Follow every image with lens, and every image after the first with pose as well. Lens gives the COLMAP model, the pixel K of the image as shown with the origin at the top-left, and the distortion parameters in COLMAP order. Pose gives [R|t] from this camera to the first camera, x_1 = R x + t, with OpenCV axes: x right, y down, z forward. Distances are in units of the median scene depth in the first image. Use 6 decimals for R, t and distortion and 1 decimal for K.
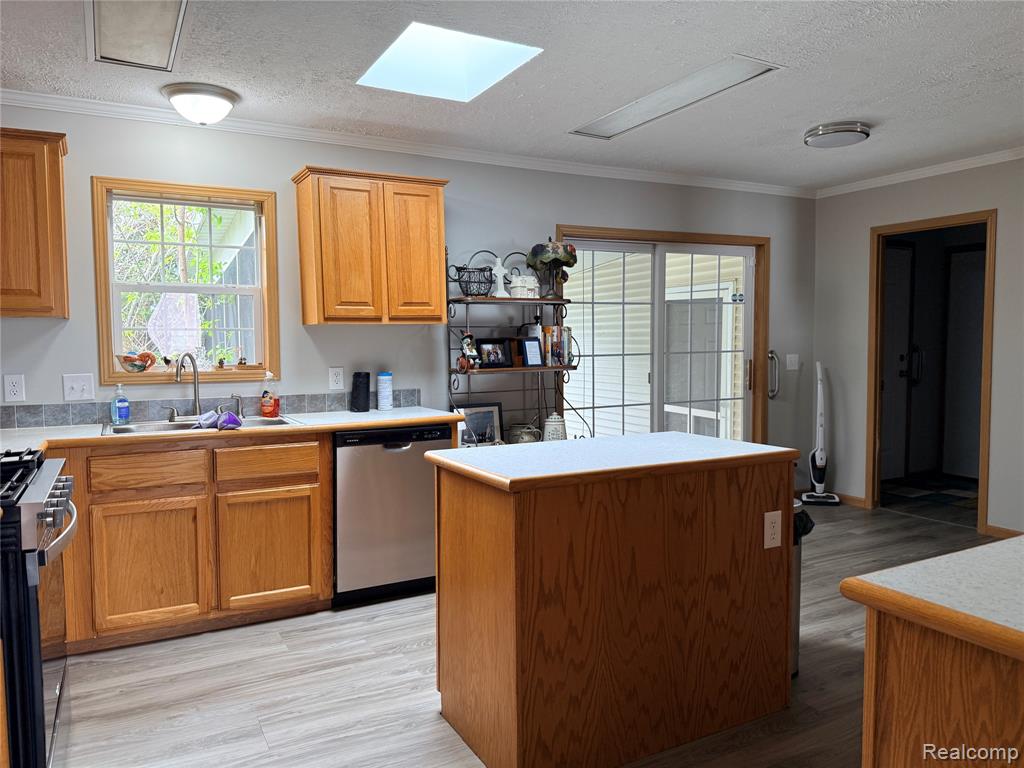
lens RADIAL K [[728.3, 0, 512.0], [0, 728.3, 384.0], [0, 0, 1]] dist [0.078941, -0.002014]
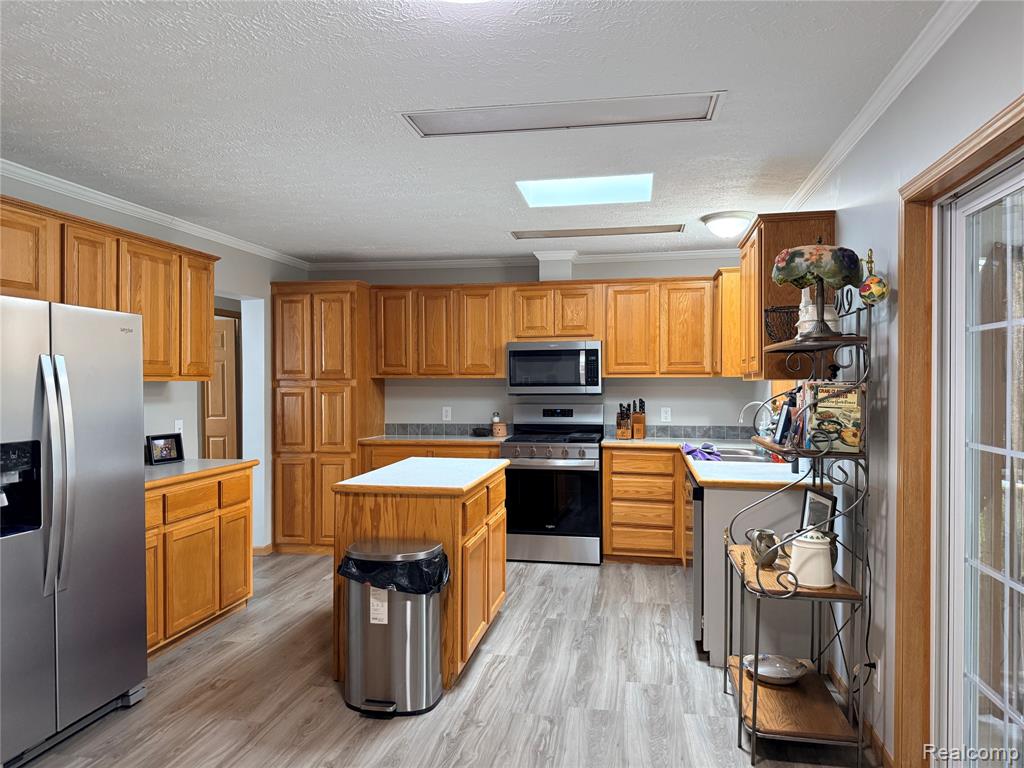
lens RADIAL K [[728.3, 0, 512.0], [0, 728.3, 384.0], [0, 0, 1]] dist [0.078941, -0.002014]
pose [[-0.631356, 0.004877, -0.775478, 1.019347], [-0.045503, 0.998024, 0.043323, -0.133360], [0.774157, 0.062638, -0.629887, 1.752643]]
